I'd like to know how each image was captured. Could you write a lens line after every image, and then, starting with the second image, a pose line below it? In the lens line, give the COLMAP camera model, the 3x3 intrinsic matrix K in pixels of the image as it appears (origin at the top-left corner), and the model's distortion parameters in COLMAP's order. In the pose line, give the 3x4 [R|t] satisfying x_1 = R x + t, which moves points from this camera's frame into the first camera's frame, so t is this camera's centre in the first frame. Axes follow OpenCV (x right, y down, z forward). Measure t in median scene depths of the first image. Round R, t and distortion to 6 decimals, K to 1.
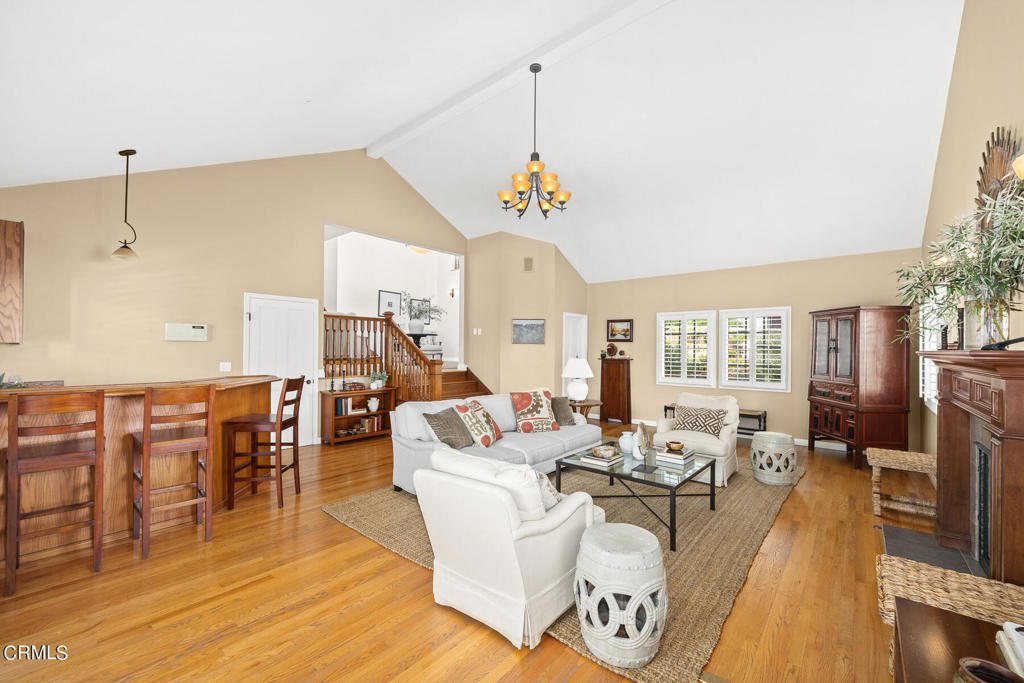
lens RADIAL K [[413.7, 0, 517.9], [0, 413.7, 347.8], [0, 0, 1]] dist [-0.006189, 0.000177]
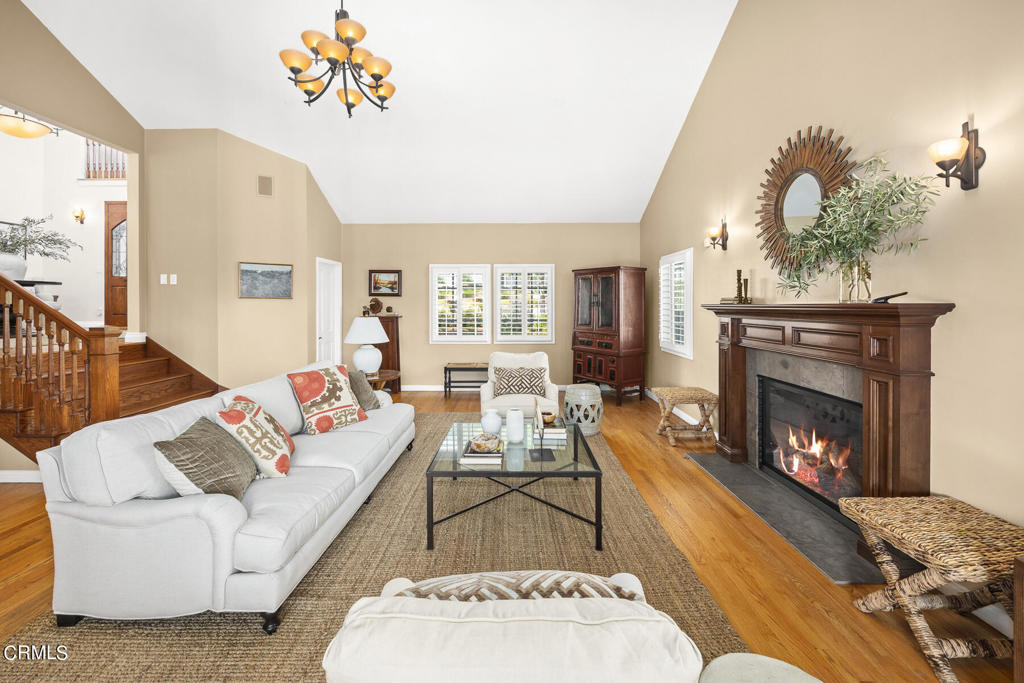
lens RADIAL K [[413.7, 0, 494.5], [0, 413.7, 304.8], [0, 0, 1]] dist [-0.006189, 0.000177]
pose [[0.766766, -0.008722, 0.641868, -0.186836], [0.006121, 0.999962, 0.006276, -0.001712], [-0.641898, -0.000883, 0.766790, 0.307877]]
